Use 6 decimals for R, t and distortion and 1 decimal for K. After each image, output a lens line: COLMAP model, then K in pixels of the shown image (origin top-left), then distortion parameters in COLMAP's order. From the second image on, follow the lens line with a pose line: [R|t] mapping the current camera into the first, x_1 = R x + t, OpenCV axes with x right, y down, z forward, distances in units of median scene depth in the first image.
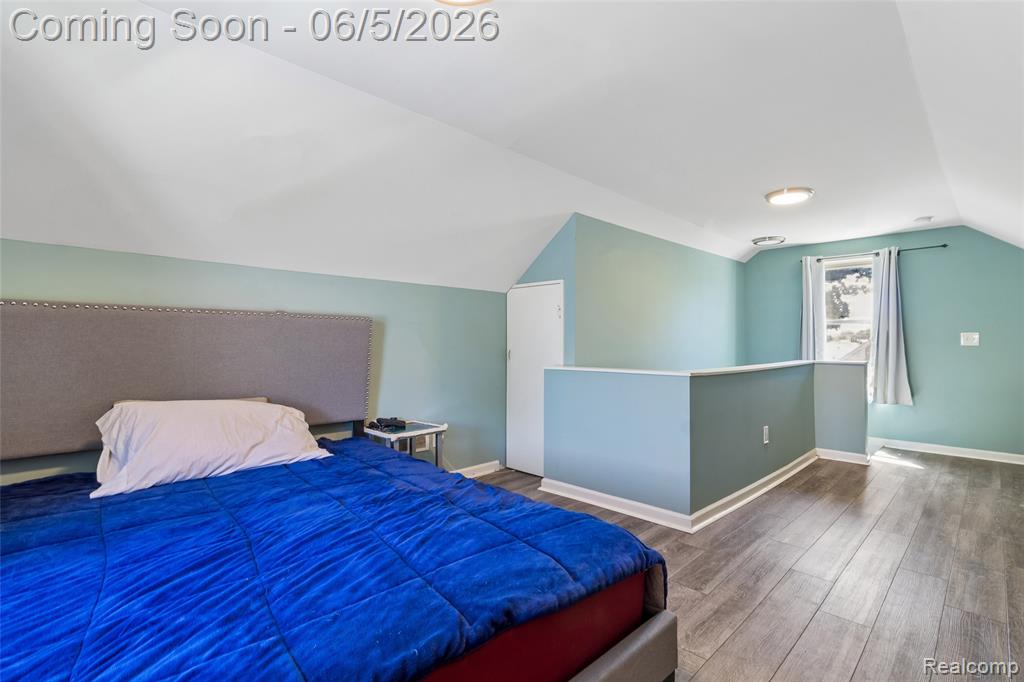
lens RADIAL K [[484.3, 0, 517.4], [0, 484.3, 343.8], [0, 0, 1]] dist [0.004442, 0.000975]
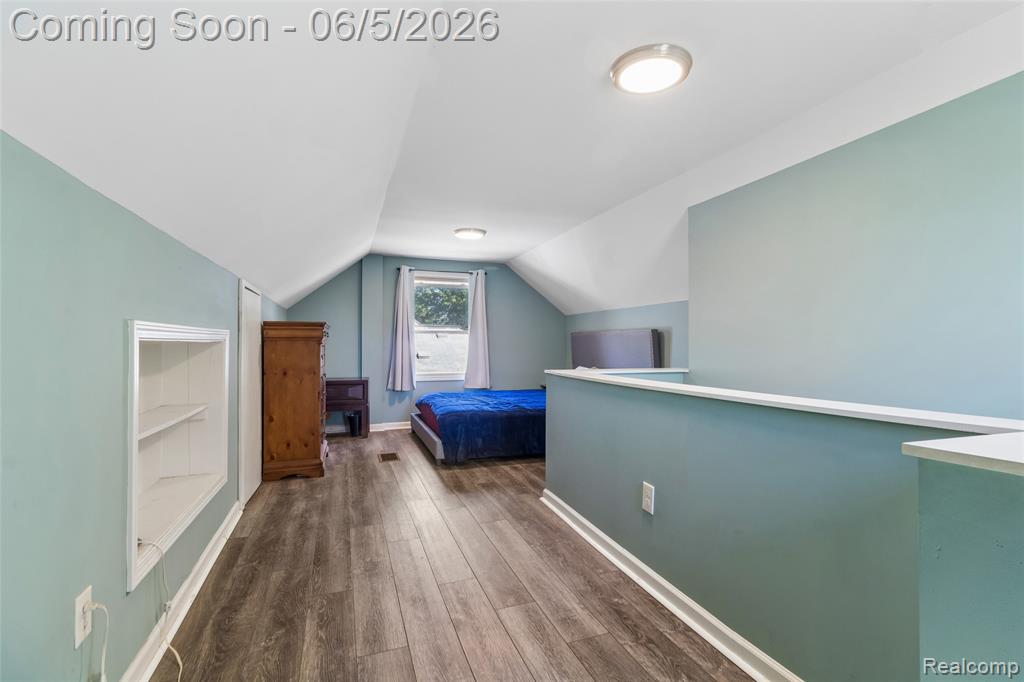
lens RADIAL K [[484.3, 0, 515.6], [0, 484.3, 341.3], [0, 0, 1]] dist [0.004442, 0.000975]
pose [[-0.433348, -0.006788, -0.901201, 1.819569], [-0.005714, 0.999972, -0.004784, -0.003411], [0.901209, 0.003076, -0.433374, 1.795114]]
